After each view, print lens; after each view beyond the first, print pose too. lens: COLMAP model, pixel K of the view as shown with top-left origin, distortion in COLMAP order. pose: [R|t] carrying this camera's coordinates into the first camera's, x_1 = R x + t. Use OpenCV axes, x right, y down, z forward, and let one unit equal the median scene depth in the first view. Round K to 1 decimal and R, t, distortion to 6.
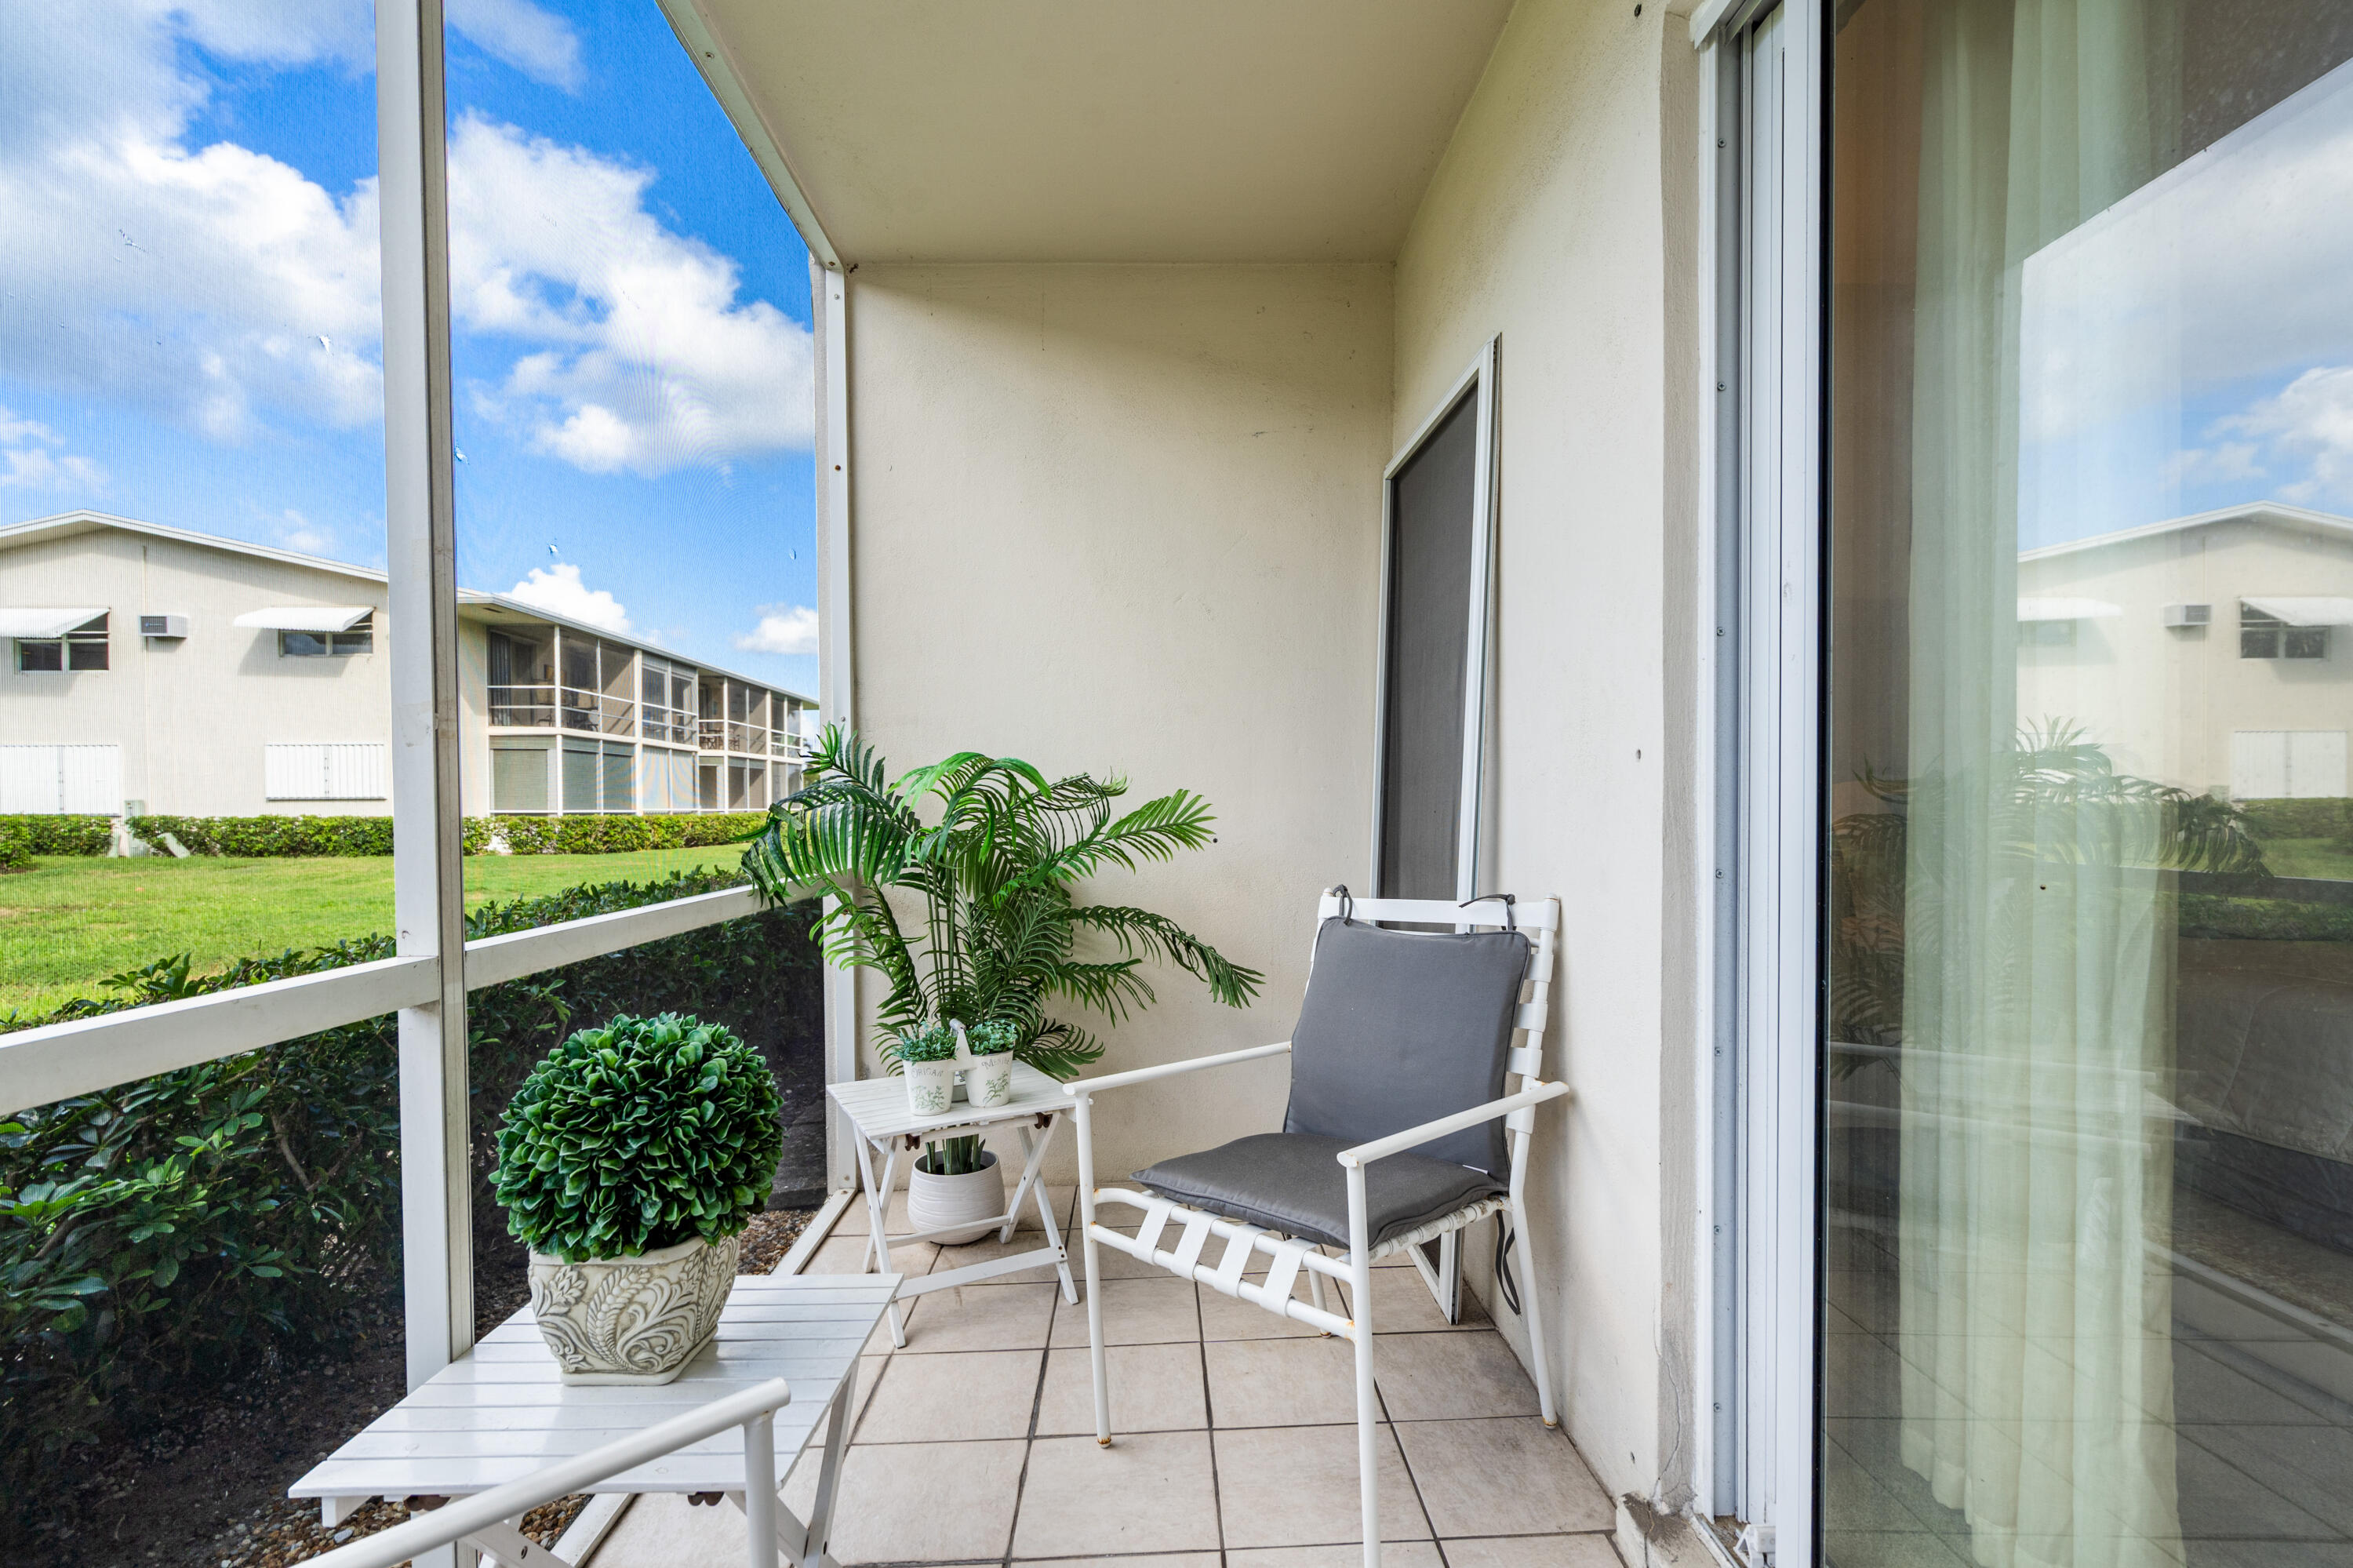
lens RADIAL K [[1085.4, 0, 1169.9], [0, 1085.4, 792.4], [0, 0, 1]] dist [-0.000500, 0.002009]
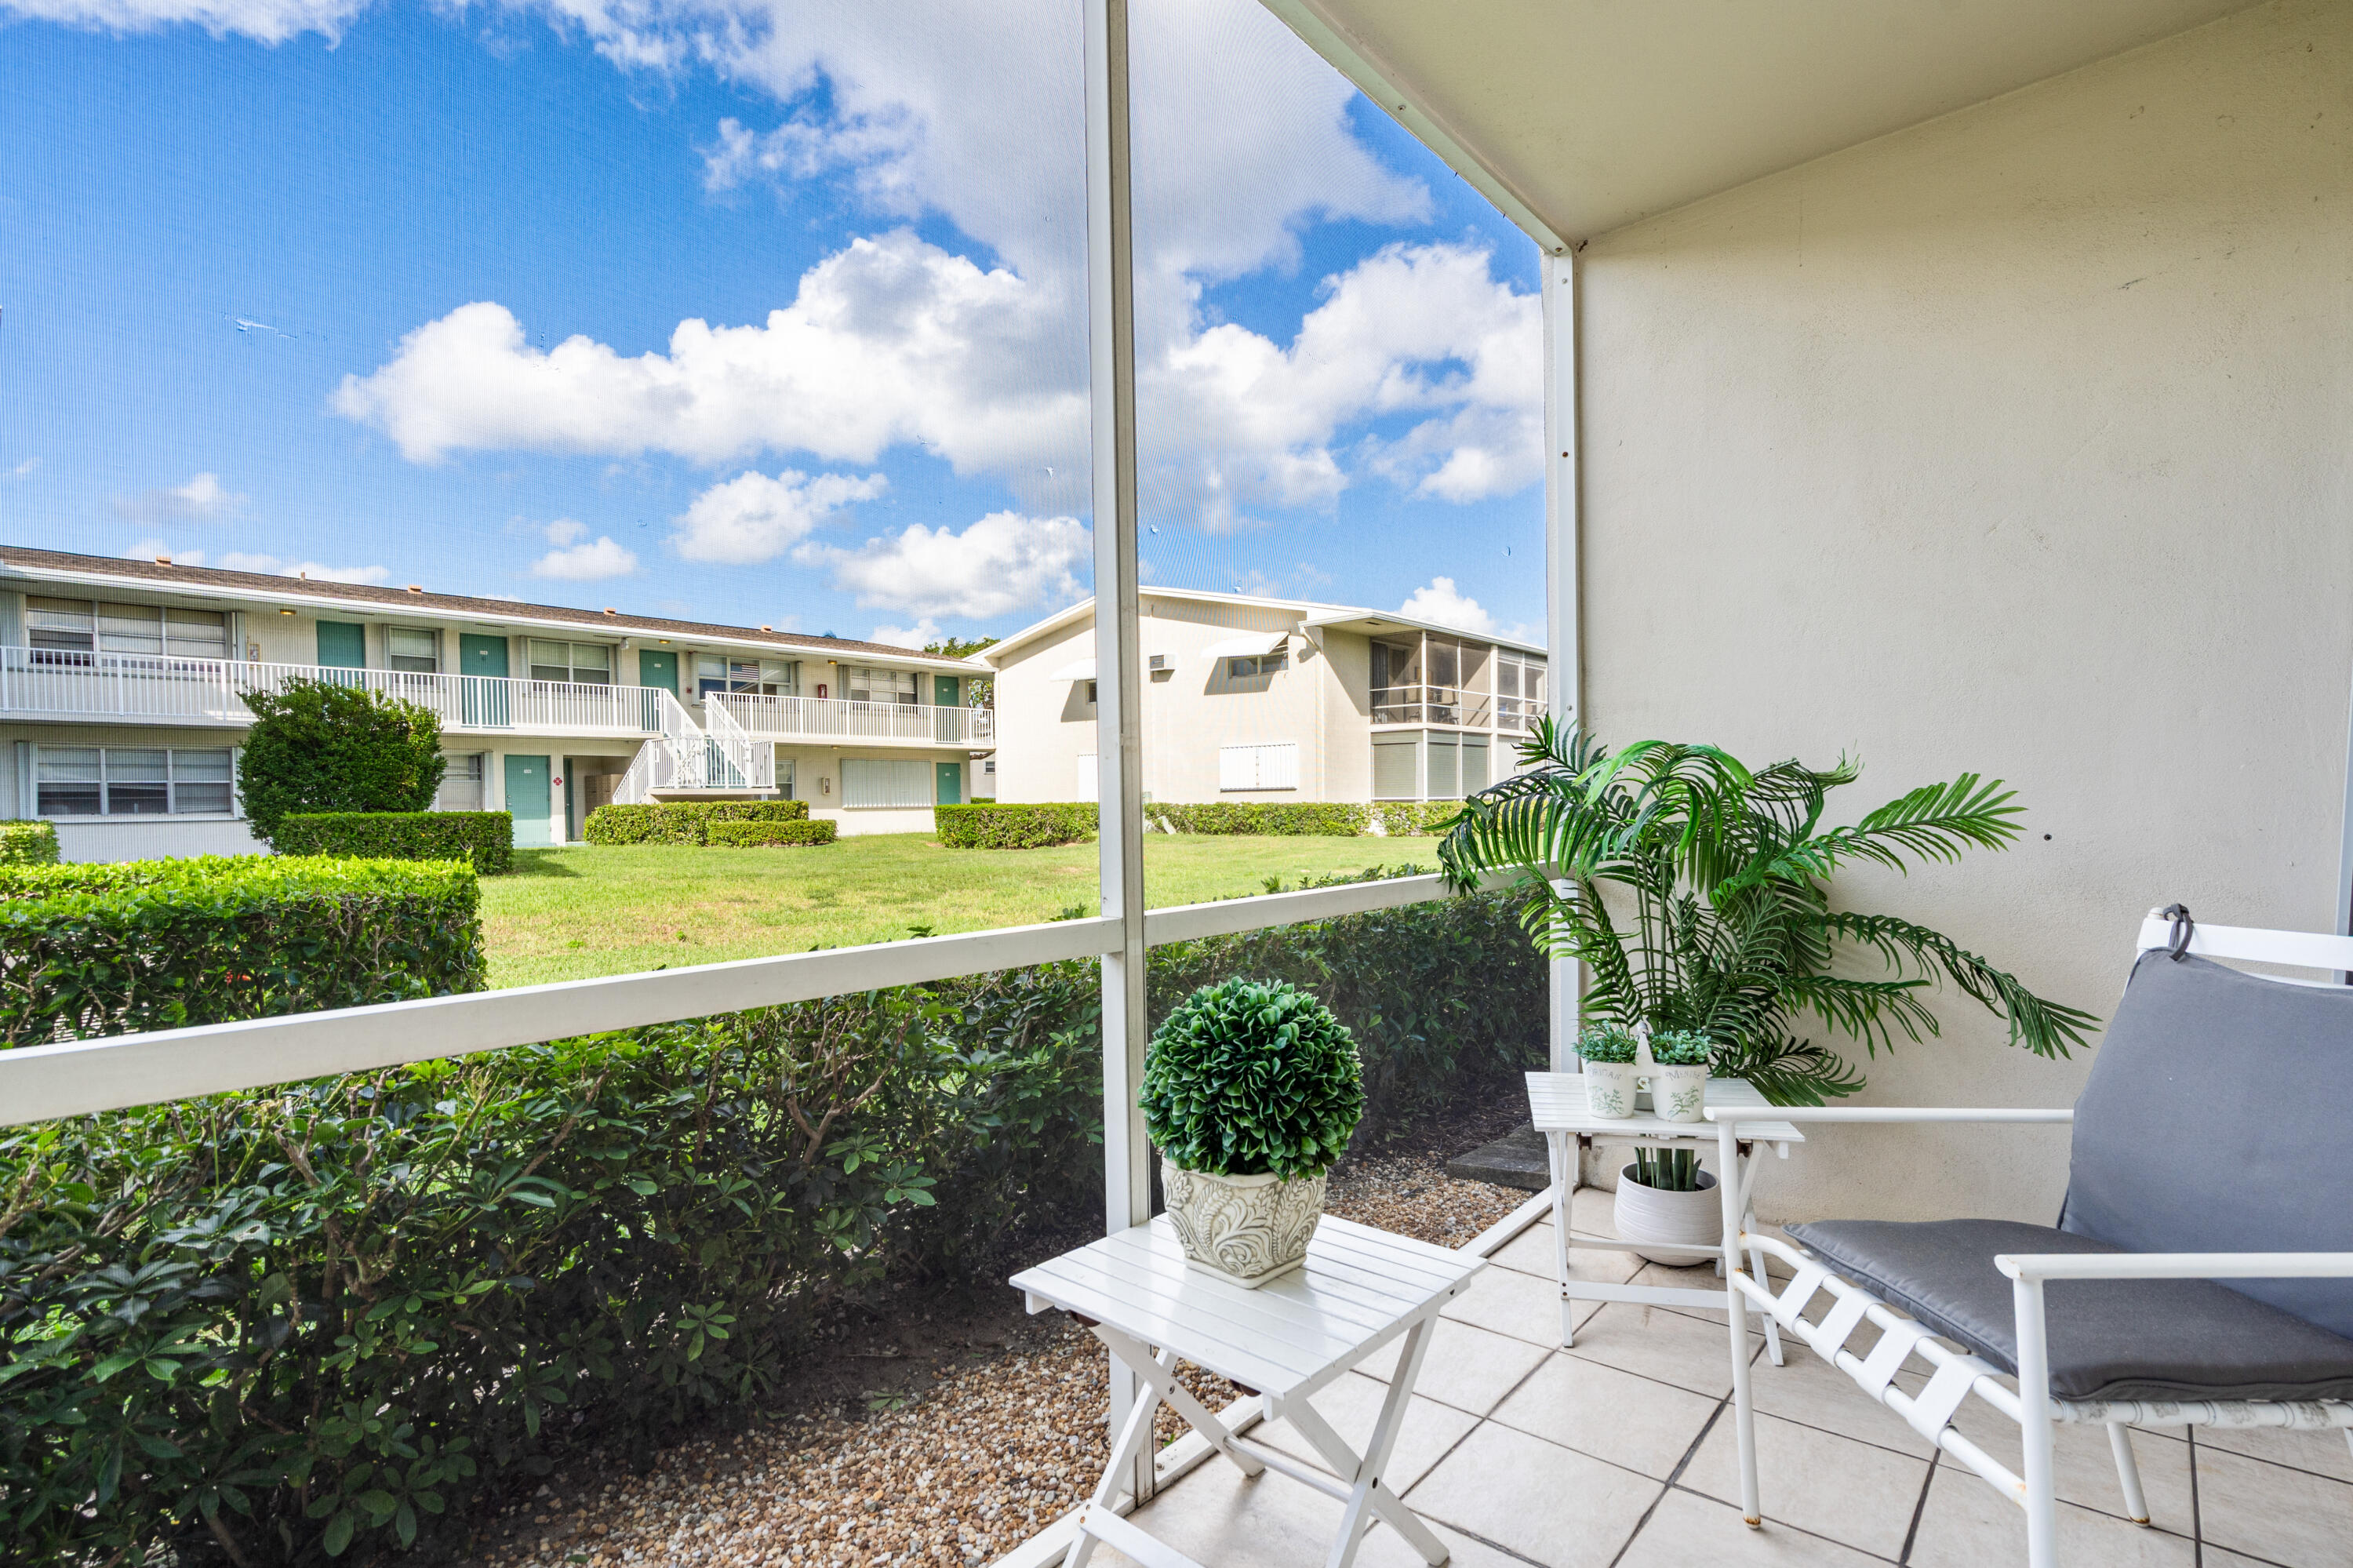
lens RADIAL K [[1099.4, 0, 1202.3], [0, 1099.4, 788.0], [0, 0, 1]] dist [0.002439, 0.000753]
pose [[0.751743, -0.012104, -0.659345, 0.160356], [0.018701, 0.999821, 0.002967, -0.005589], [0.659191, -0.014561, 0.751834, 0.034345]]
